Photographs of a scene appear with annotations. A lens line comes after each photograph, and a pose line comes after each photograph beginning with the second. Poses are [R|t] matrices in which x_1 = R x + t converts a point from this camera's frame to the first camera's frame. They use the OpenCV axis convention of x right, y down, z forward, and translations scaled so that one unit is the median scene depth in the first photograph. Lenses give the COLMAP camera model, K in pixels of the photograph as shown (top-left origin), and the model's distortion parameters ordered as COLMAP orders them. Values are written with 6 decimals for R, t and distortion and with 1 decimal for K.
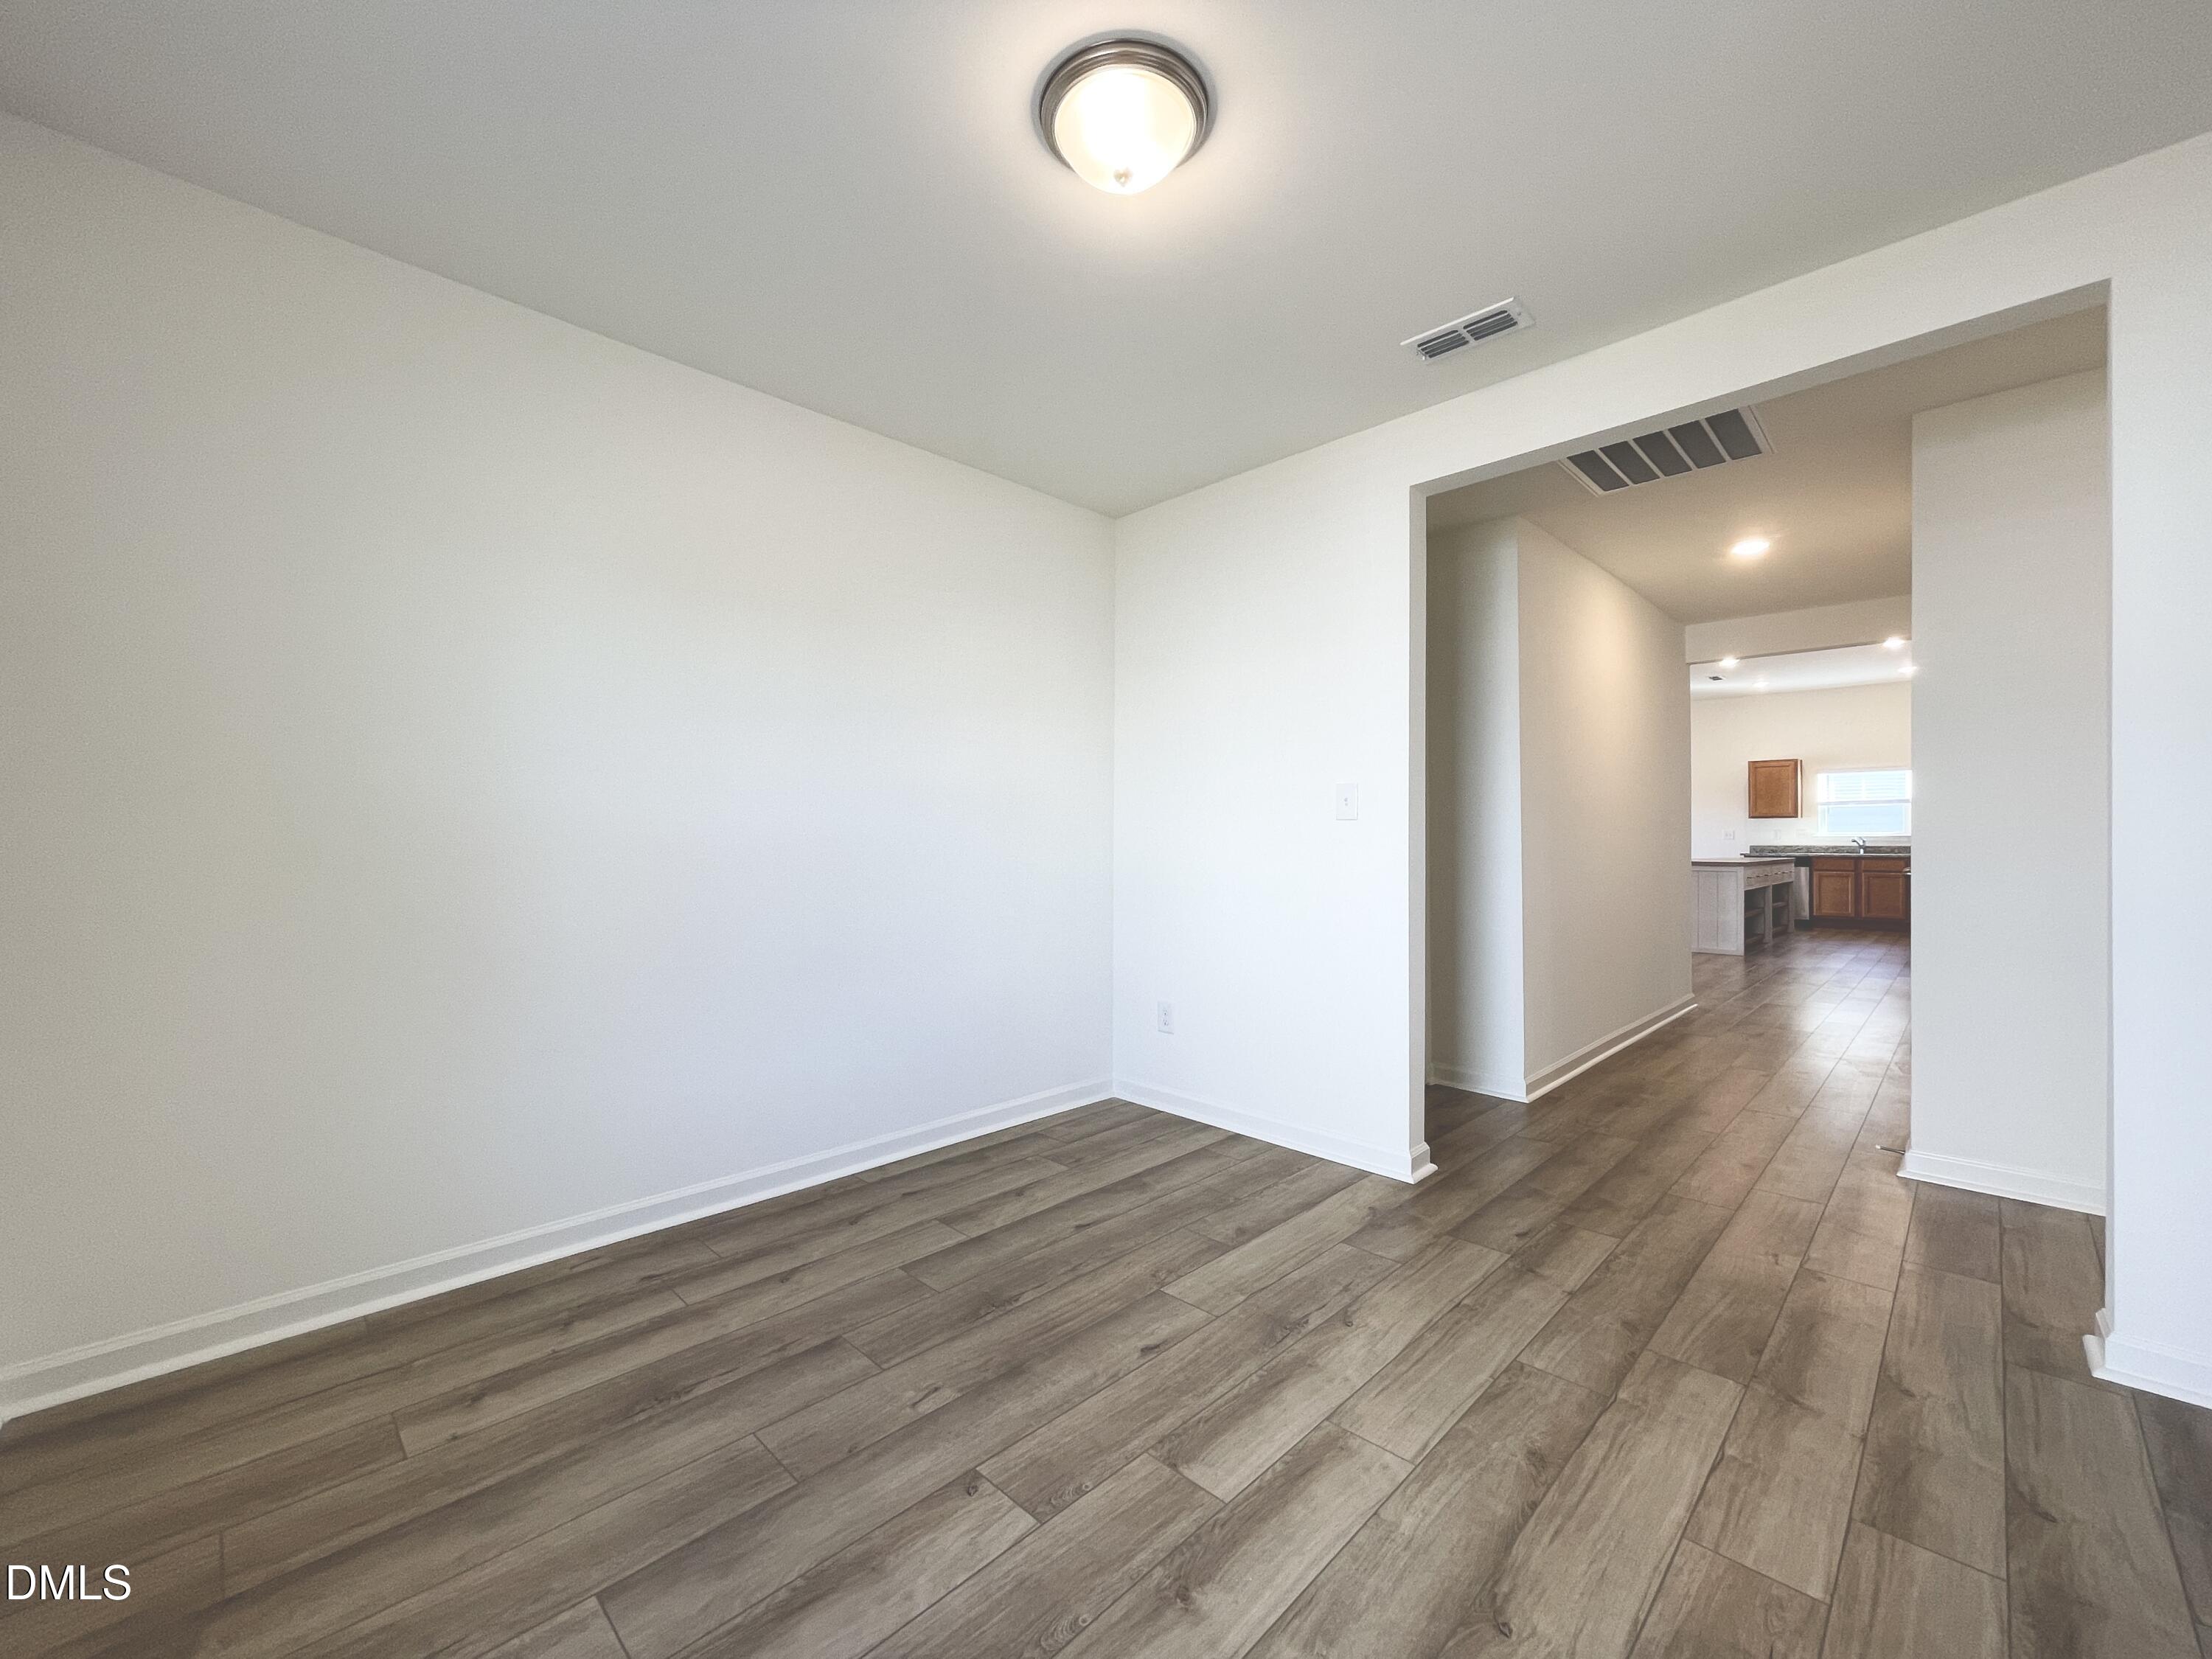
lens RADIAL K [[895.0, 0, 1094.3], [0, 895.0, 832.0], [0, 0, 1]] dist [0.001578, -0.001807]
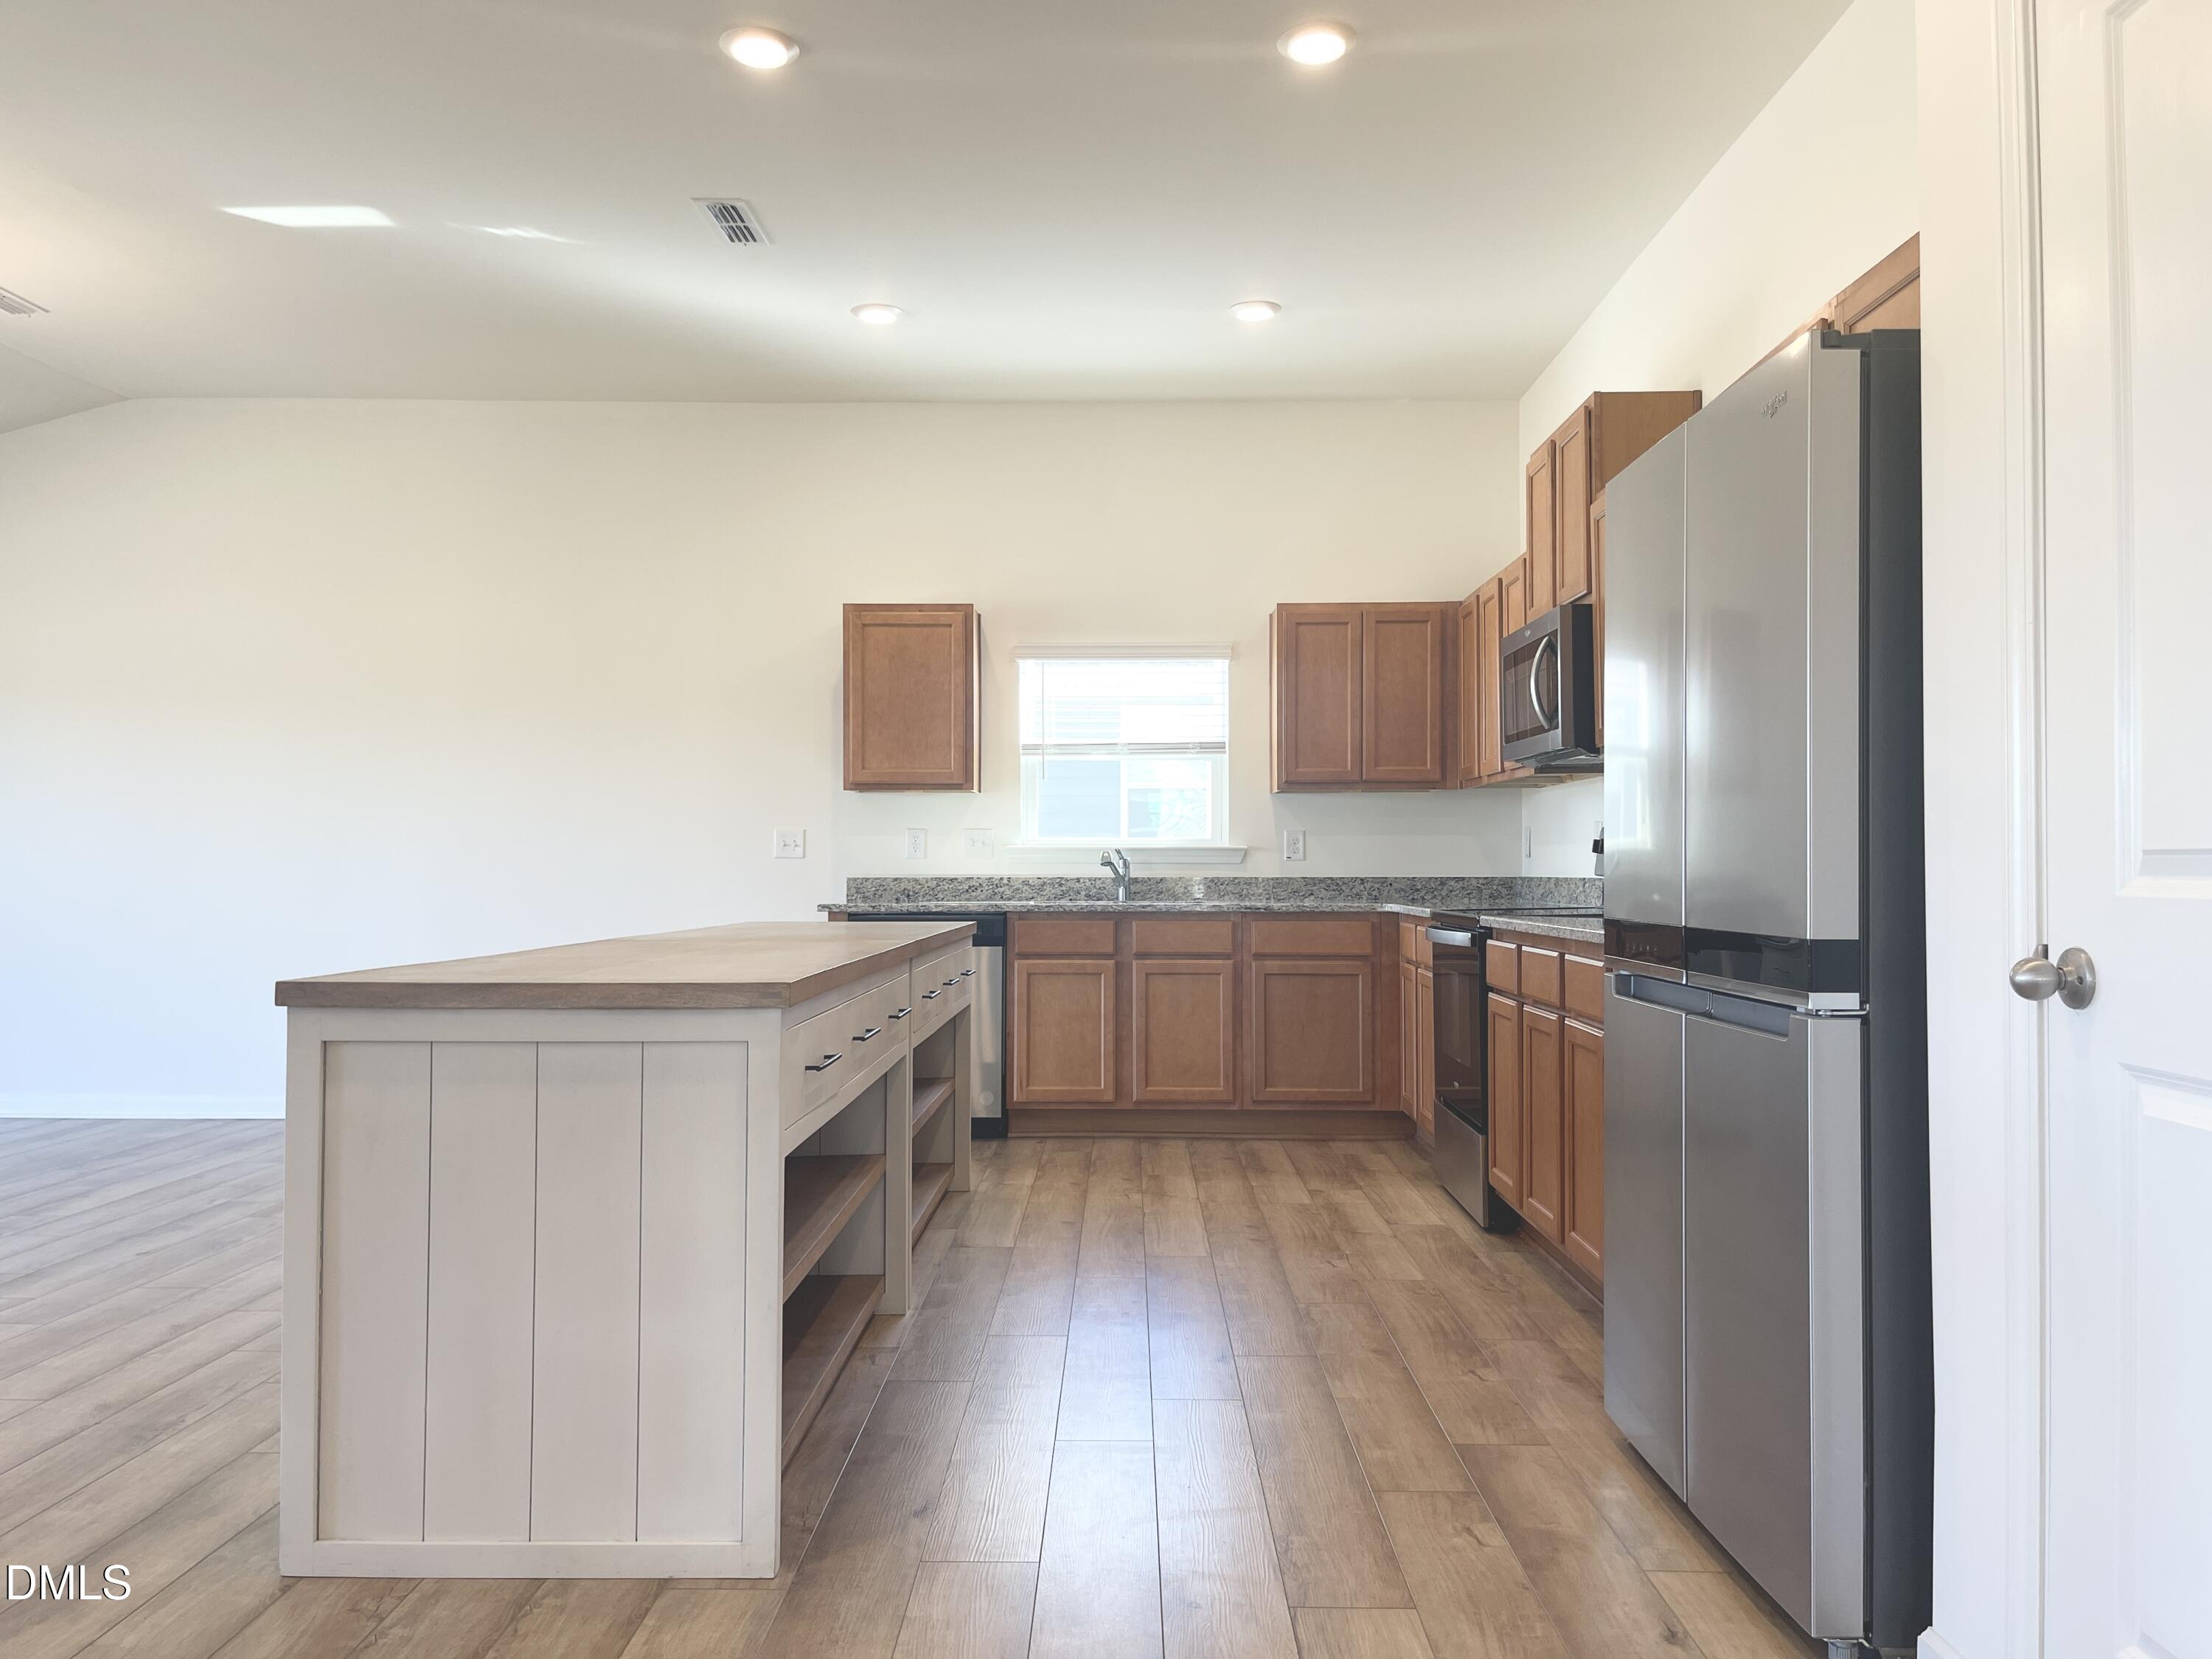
lens RADIAL K [[1671.7, 0, 1110.8], [0, 1671.7, 836.8], [0, 0, 1]] dist [0.052329, -0.069768]
pose [[0.712764, 0.014495, 0.701254, 0.423196], [-0.005295, 0.999869, -0.015285, 0.010134], [-0.701384, 0.007181, 0.712747, 0.565990]]
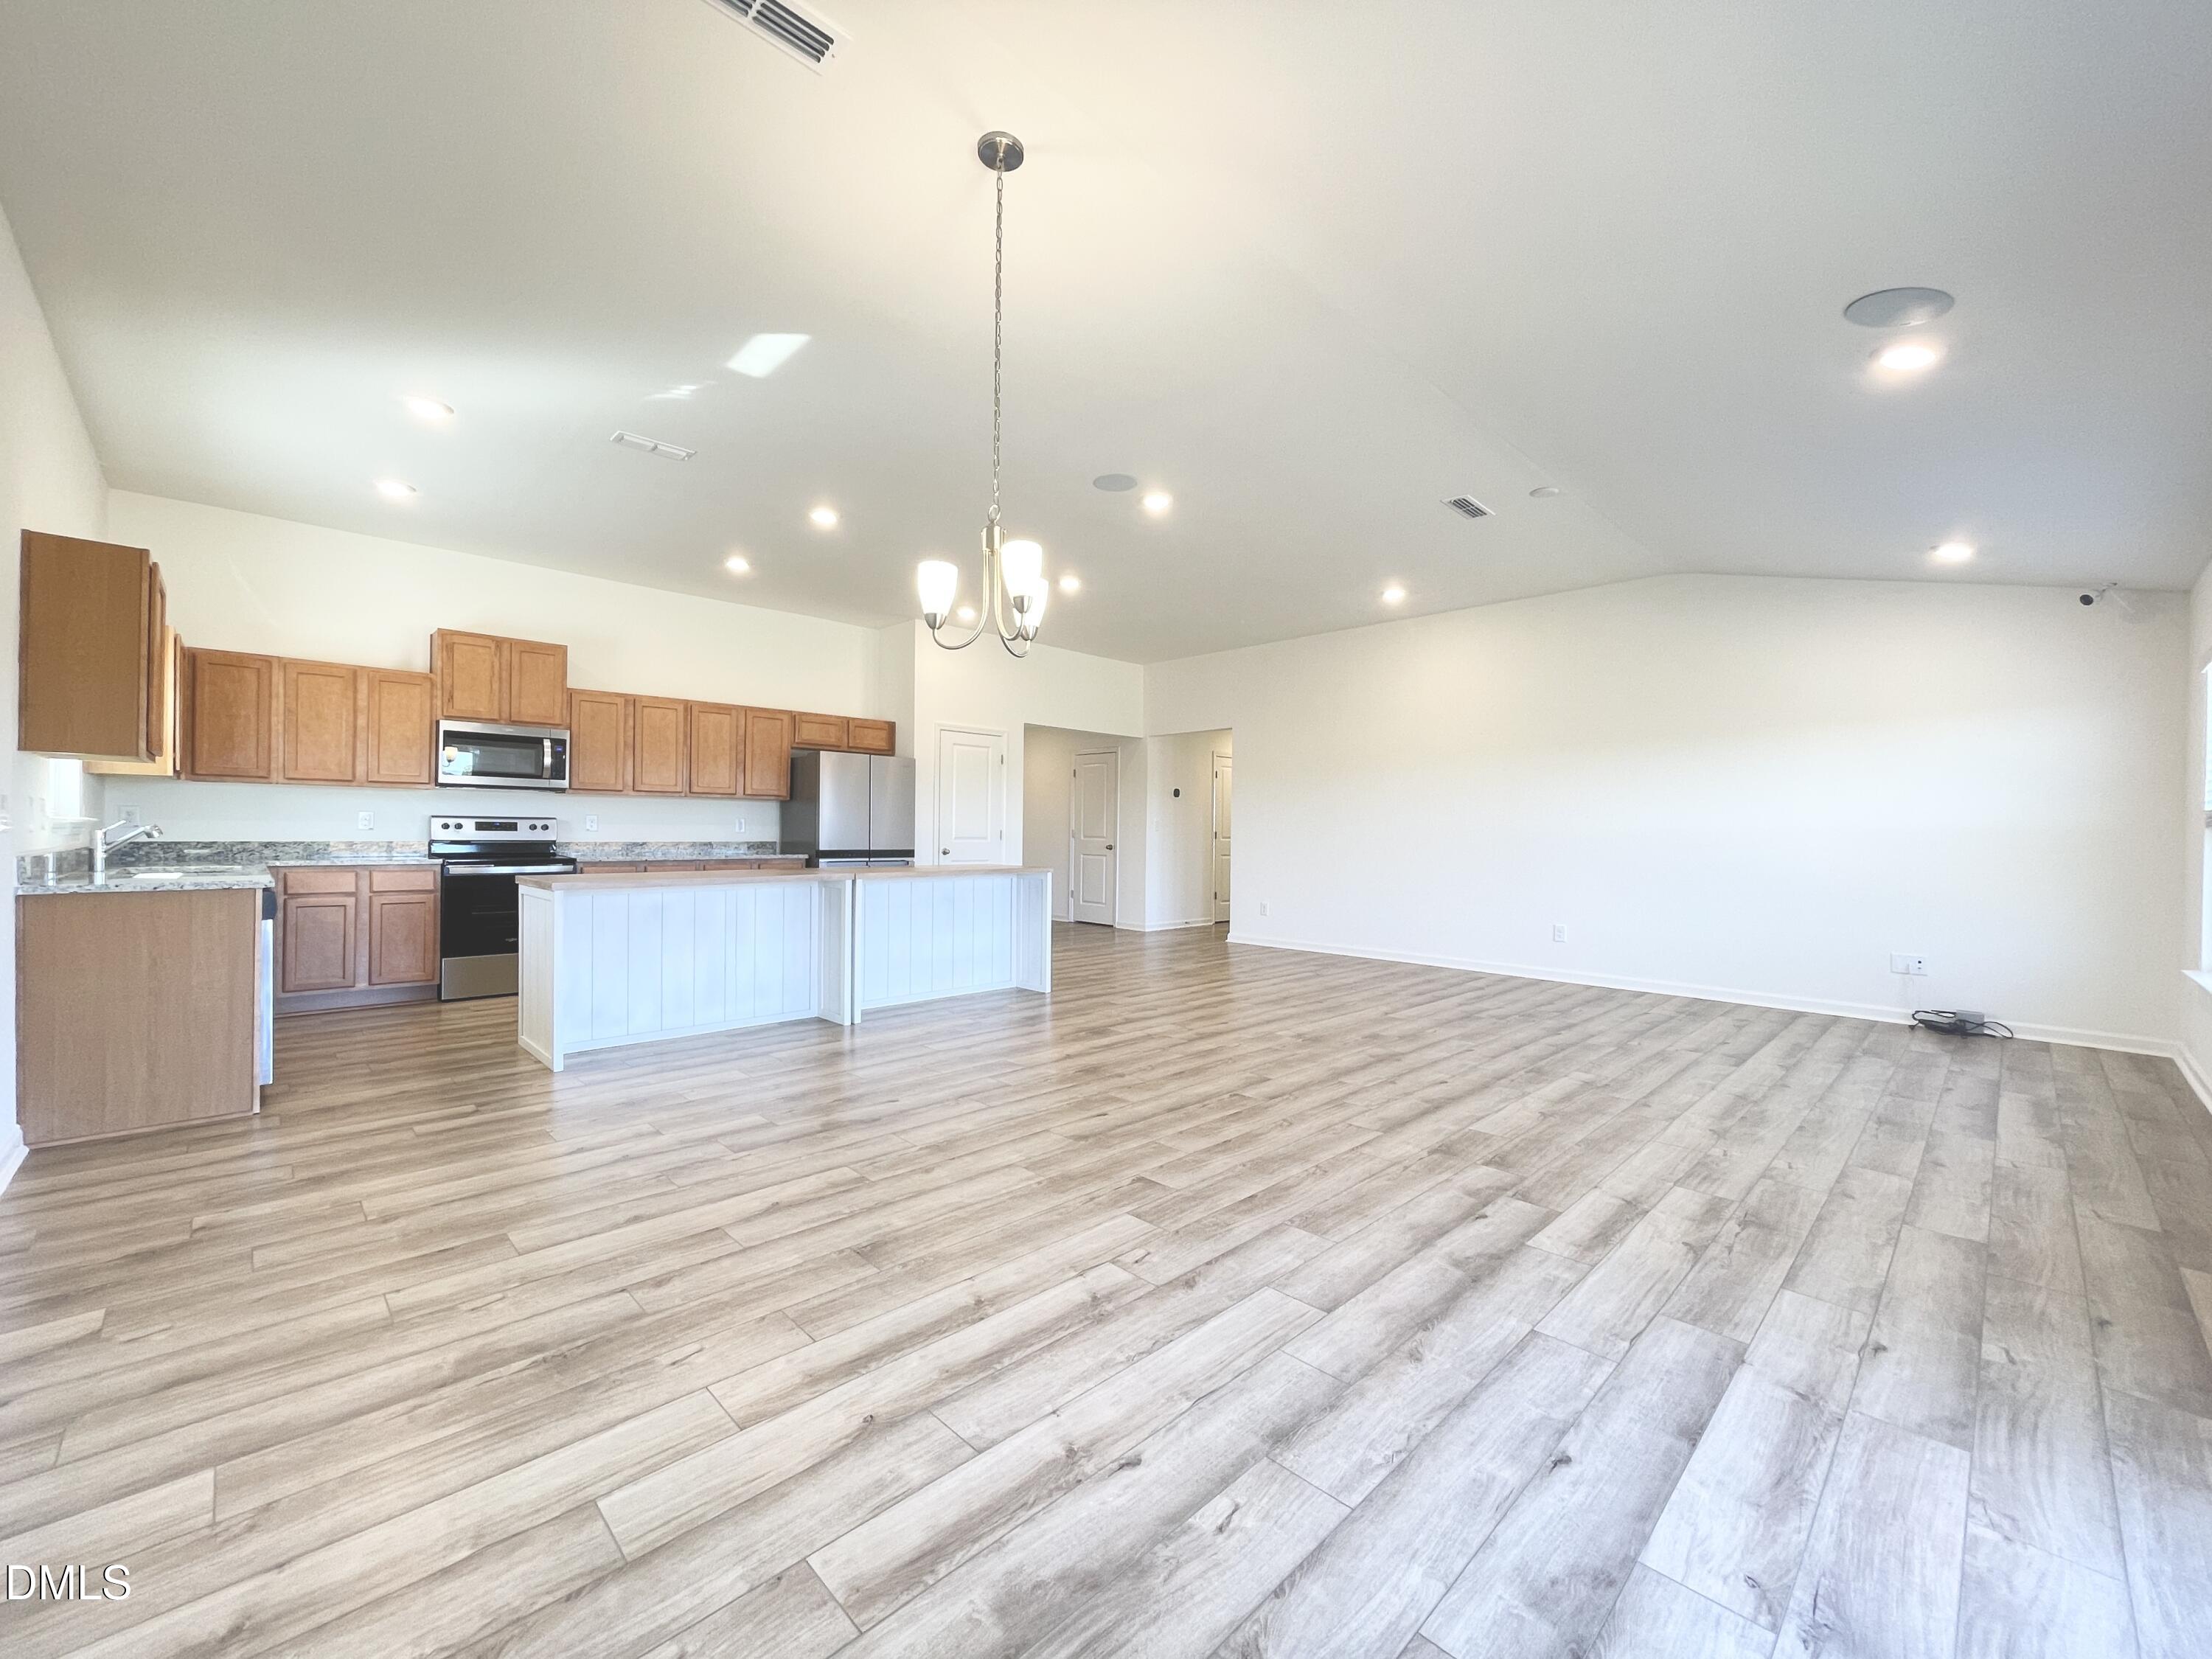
lens RADIAL K [[895.0, 0, 1110.6], [0, 895.0, 828.3], [0, 0, 1]] dist [0.001578, -0.001807]
pose [[-0.999952, -0.008909, 0.004070, 0.465098], [-0.008949, 0.999910, -0.009973, 0.007679], [-0.003980, -0.010009, -0.999942, 1.371607]]
